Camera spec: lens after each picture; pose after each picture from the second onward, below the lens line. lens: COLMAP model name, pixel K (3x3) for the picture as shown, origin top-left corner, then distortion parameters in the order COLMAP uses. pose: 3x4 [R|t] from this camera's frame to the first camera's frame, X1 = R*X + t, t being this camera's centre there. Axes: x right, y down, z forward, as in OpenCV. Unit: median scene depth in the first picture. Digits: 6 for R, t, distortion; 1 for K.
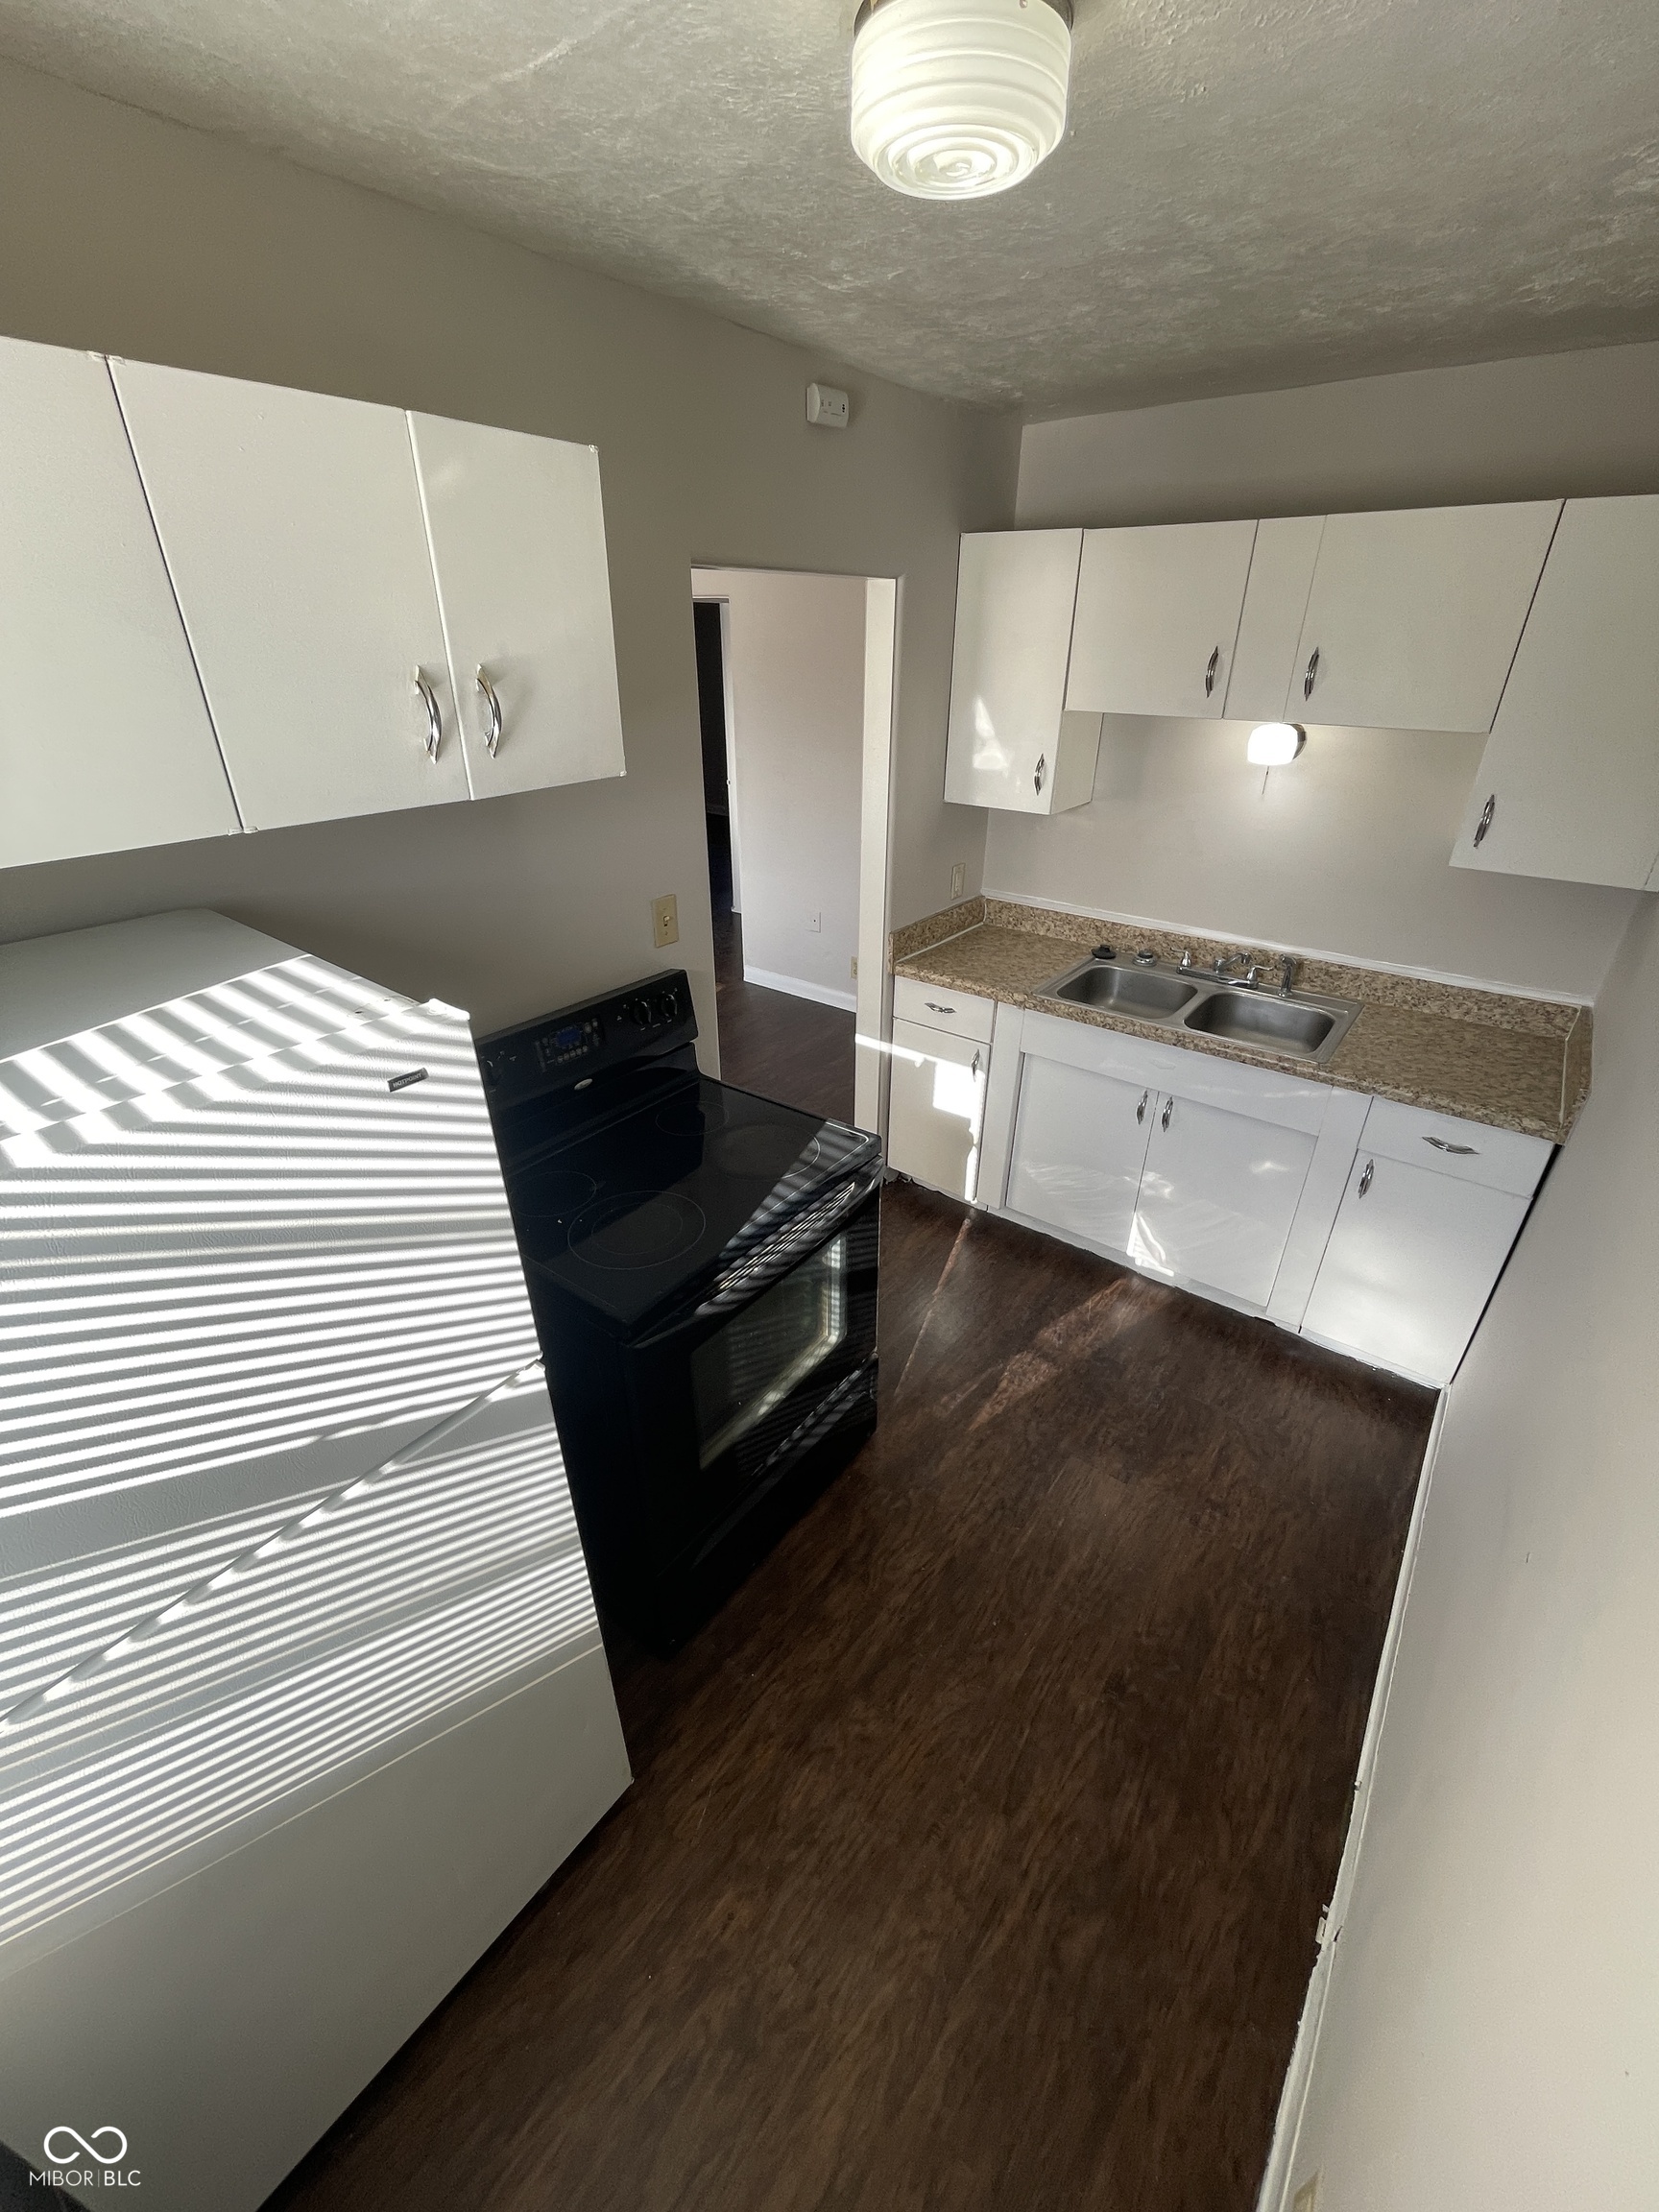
lens RADIAL K [[899.8, 0, 836.9], [0, 899.8, 1105.9], [0, 0, 1]] dist [0.000745, -0.001169]
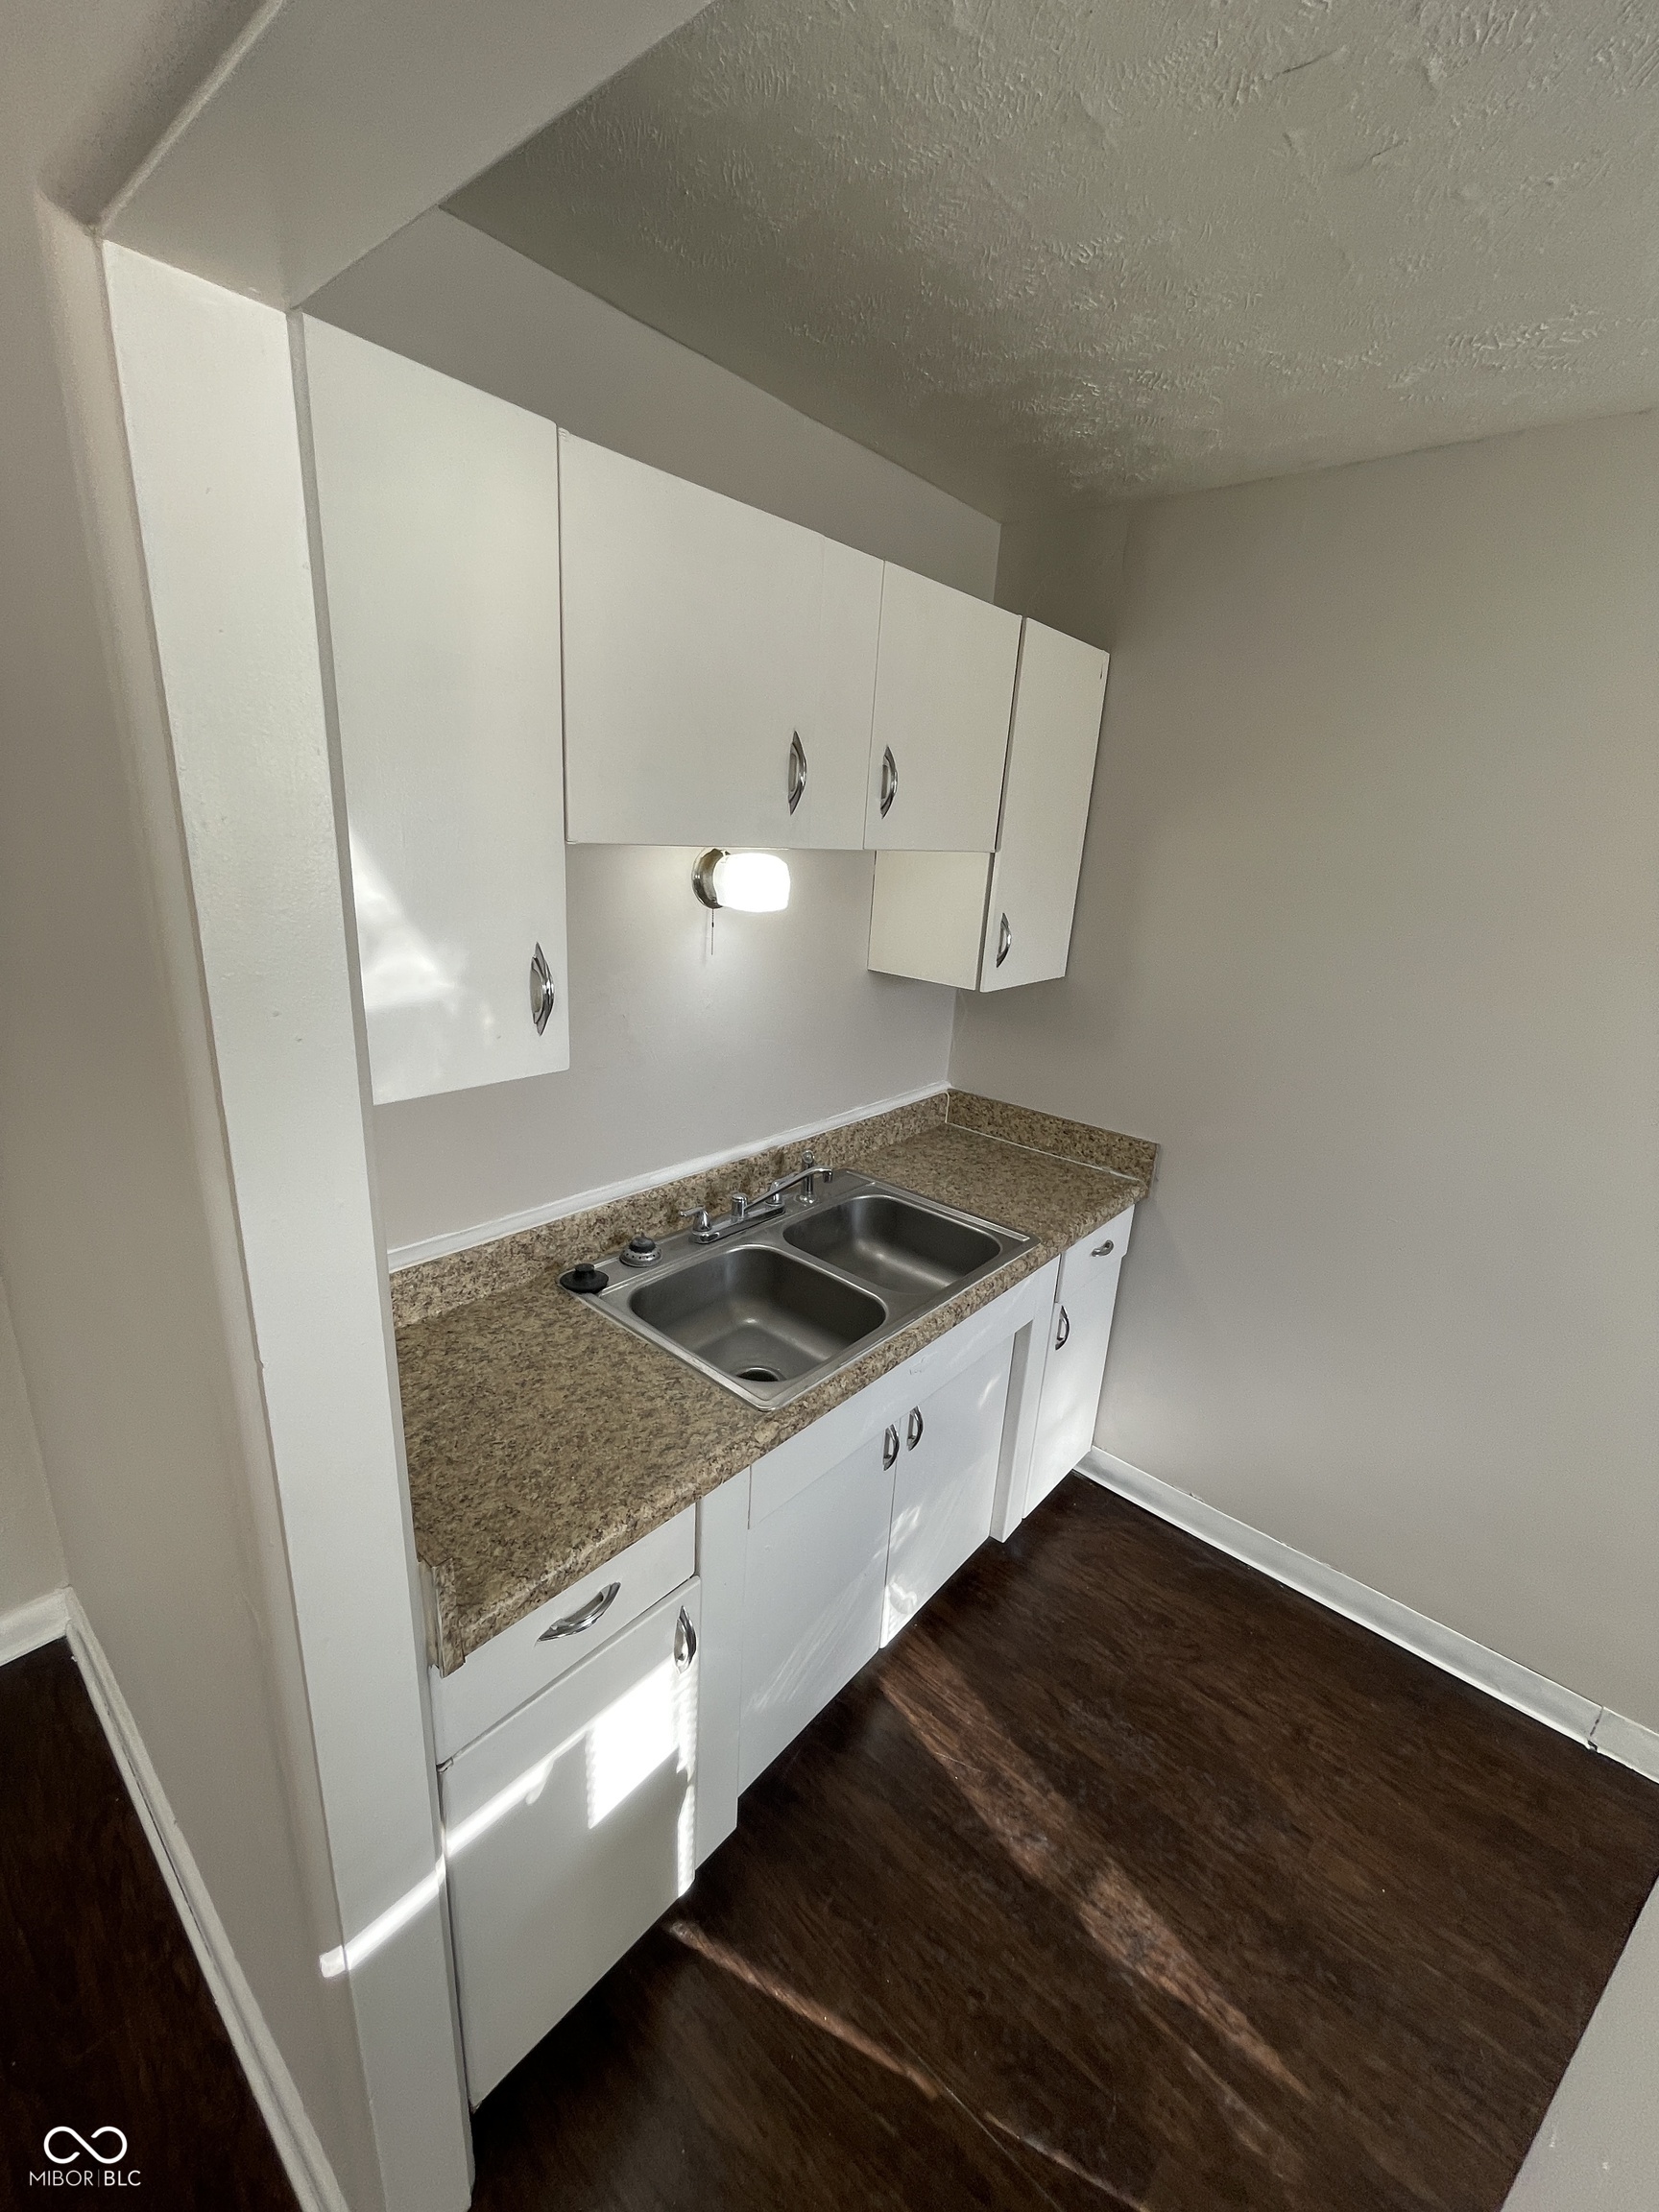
lens RADIAL K [[899.8, 0, 837.5], [0, 899.8, 1099.6], [0, 0, 1]] dist [0.000745, -0.001169]
pose [[0.063310, -0.297775, 0.952534, -0.228688], [0.416852, 0.875093, 0.245860, -0.462289], [-0.906767, 0.381500, 0.179530, 1.025855]]
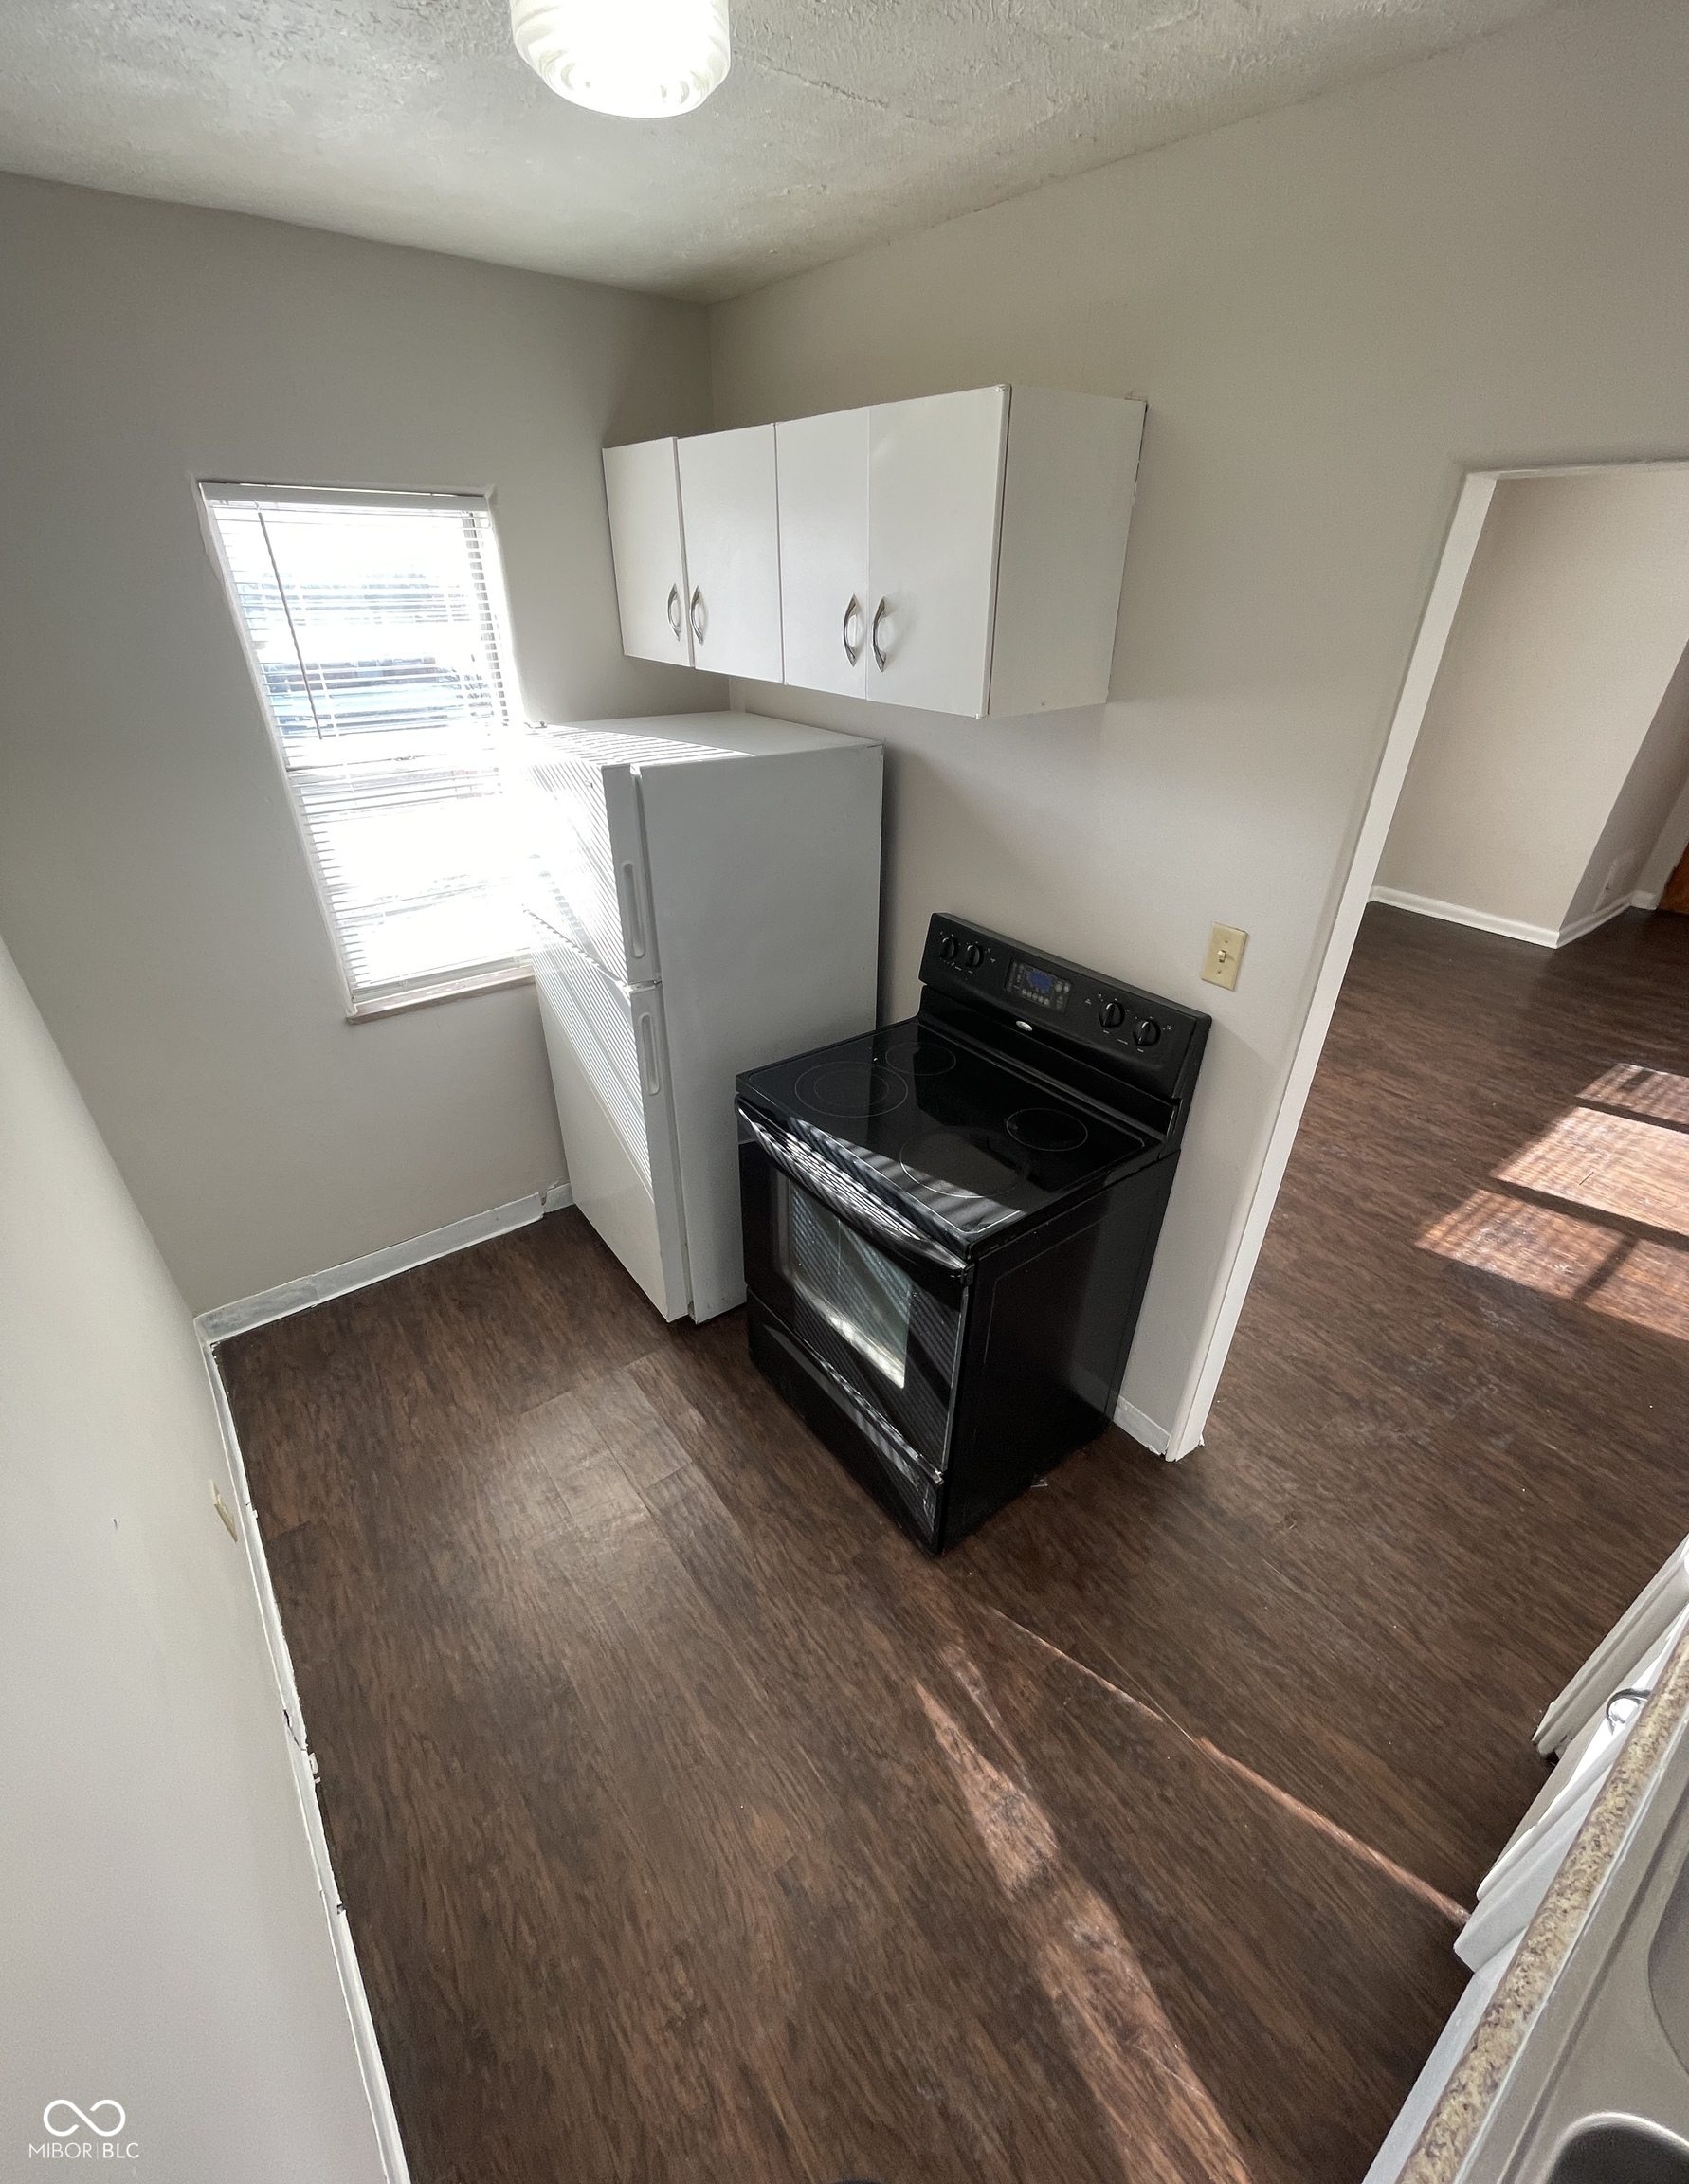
lens RADIAL K [[918.6, 0, 846.4], [0, 918.6, 1123.0], [0, 0, 1]] dist [0.000783, 0.001702]
pose [[-0.270029, 0.497172, -0.824563, 0.618065], [-0.462841, 0.683920, 0.563943, -0.395623], [0.844312, 0.533922, 0.045434, 0.738153]]
